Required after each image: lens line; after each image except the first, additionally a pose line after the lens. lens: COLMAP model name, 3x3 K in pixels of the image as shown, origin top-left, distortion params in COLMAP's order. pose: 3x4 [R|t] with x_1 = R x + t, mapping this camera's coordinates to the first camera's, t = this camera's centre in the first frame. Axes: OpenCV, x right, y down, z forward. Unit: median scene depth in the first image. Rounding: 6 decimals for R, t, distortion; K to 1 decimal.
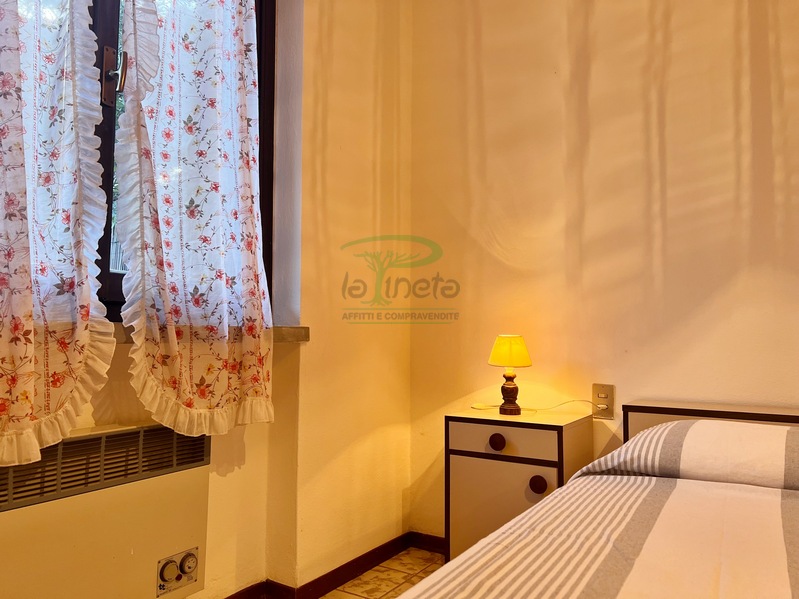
lens RADIAL K [[596.0, 0, 399.2], [0, 596.0, 300.4], [0, 0, 1]] dist [0.031240, -0.012276]
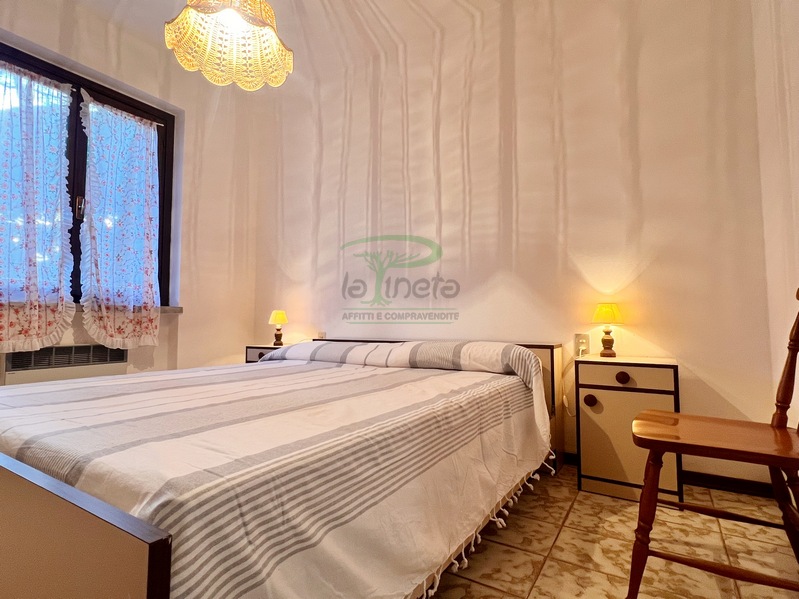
lens RADIAL K [[416.0, 0, 395.1], [0, 416.0, 298.9], [0, 0, 1]] dist [-0.005289, 0.001947]
pose [[0.999935, -0.005595, -0.009945, 0.703346], [0.005627, 0.999979, 0.003213, 0.013996], [0.009927, -0.003269, 0.999945, -0.604953]]
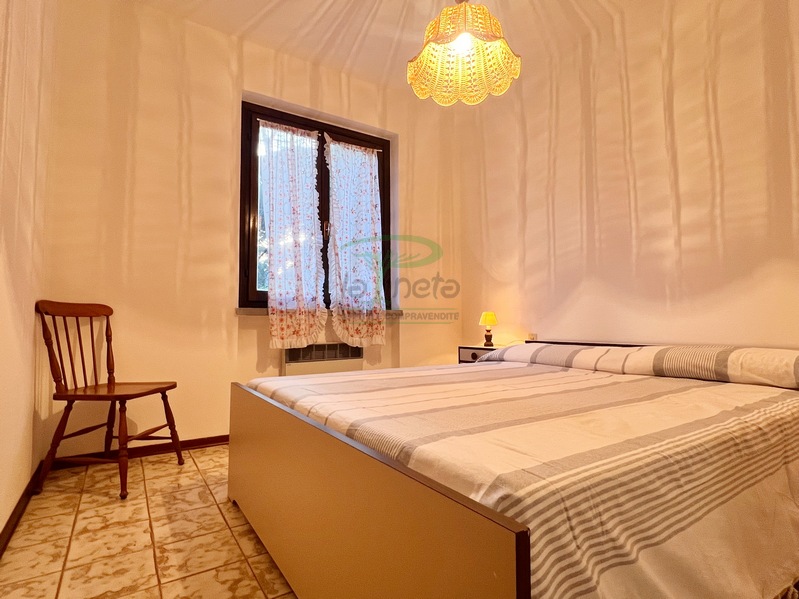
lens RADIAL K [[416.0, 0, 395.6], [0, 416.0, 299.5], [0, 0, 1]] dist [-0.005289, 0.001947]
pose [[0.903531, -0.033036, -0.427248, 0.604053], [0.035805, 0.999358, -0.001554, 0.000755], [0.427025, -0.013893, 0.904133, -0.644151]]
